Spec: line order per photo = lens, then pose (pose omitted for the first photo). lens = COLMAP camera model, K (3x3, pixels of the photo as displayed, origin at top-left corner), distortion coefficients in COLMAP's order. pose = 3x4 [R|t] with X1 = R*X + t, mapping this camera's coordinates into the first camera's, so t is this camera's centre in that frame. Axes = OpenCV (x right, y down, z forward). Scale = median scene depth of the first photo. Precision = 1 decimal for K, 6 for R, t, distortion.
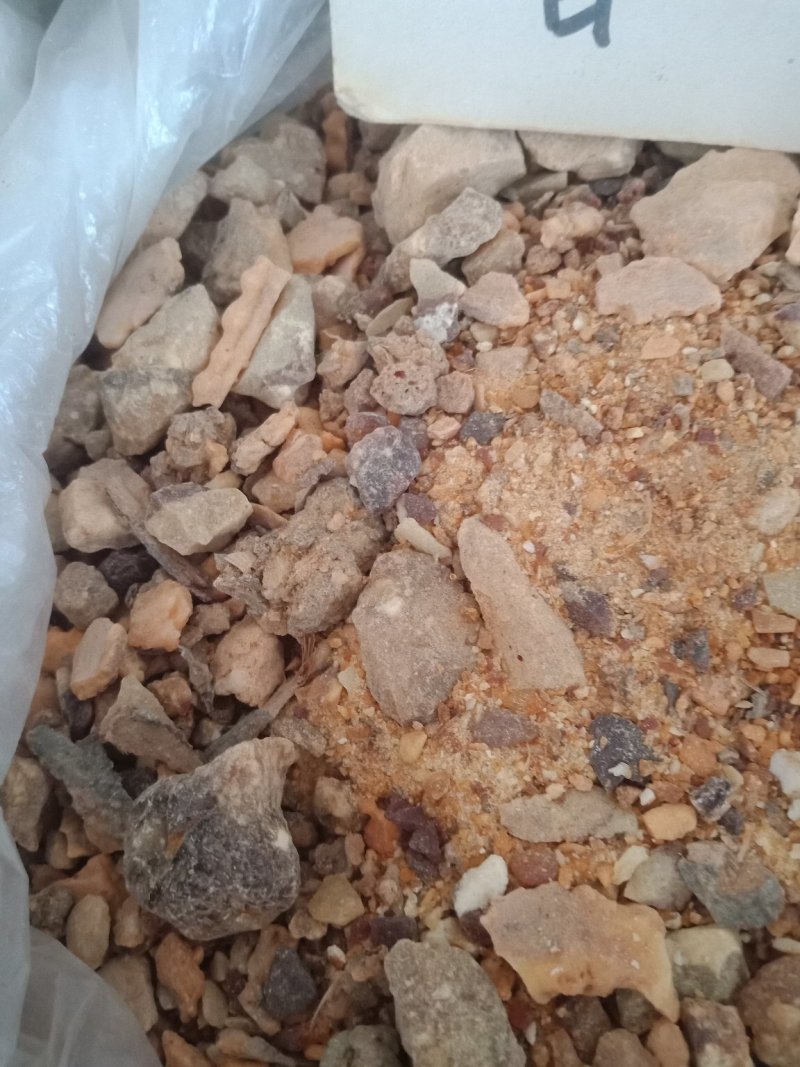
lens RADIAL K [[904.0, 0, 400.0], [0, 904.0, 533.5], [0, 0, 1]] dist [0.159826, -0.510042]
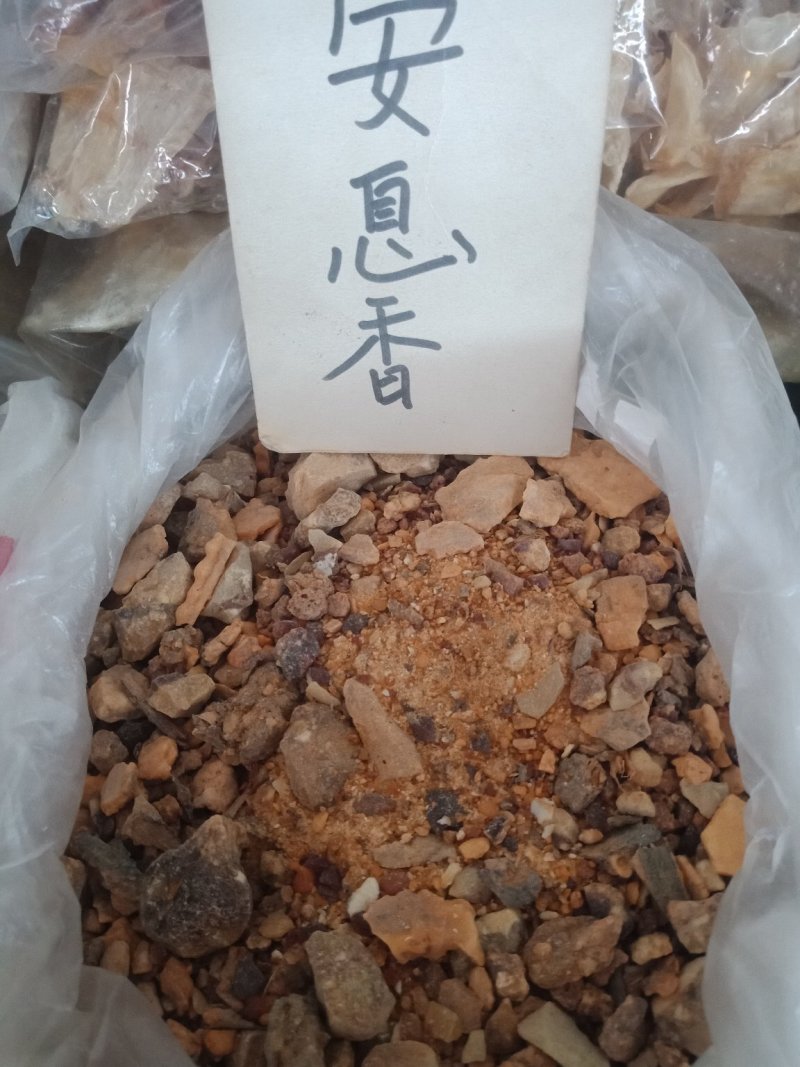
lens RADIAL K [[904.0, 0, 400.0], [0, 904.0, 533.5], [0, 0, 1]] dist [0.159826, -0.510042]
pose [[0.995992, -0.060381, 0.065987, 0.074895], [0.075340, 0.963977, -0.255094, 0.156890], [-0.048207, 0.259043, 0.964662, -0.665898]]
